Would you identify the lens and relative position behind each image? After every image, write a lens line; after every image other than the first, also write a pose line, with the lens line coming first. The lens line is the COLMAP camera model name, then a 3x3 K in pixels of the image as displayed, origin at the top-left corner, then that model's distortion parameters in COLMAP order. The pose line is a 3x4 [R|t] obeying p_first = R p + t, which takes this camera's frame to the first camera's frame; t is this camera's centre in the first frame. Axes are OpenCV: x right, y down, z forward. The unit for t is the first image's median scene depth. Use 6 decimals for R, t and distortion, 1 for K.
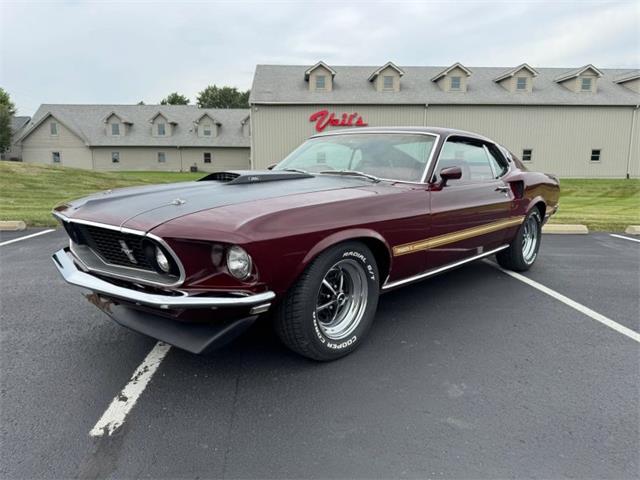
lens RADIAL K [[456.7, 0, 312.1], [0, 456.7, 247.1], [0, 0, 1]] dist [0.029900, -0.034000]
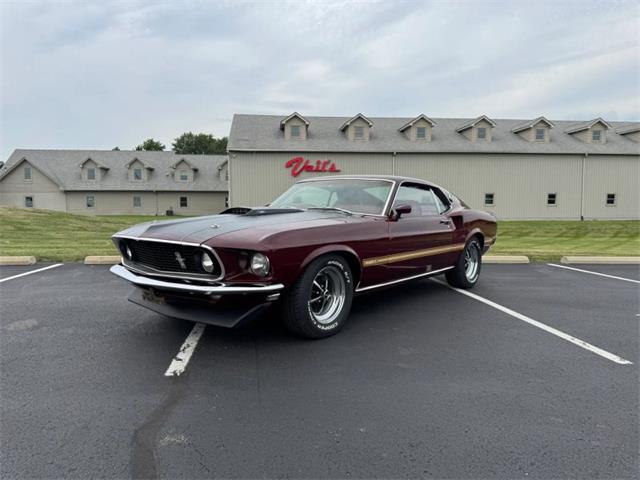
lens RADIAL K [[456.7, 0, 314.8], [0, 456.7, 242.8], [0, 0, 1]] dist [0.029900, -0.034000]
pose [[0.998063, -0.007143, 0.061798, -0.019645], [0.013484, 0.994609, -0.102817, 0.032781], [-0.060731, 0.103451, 0.992779, -0.140340]]
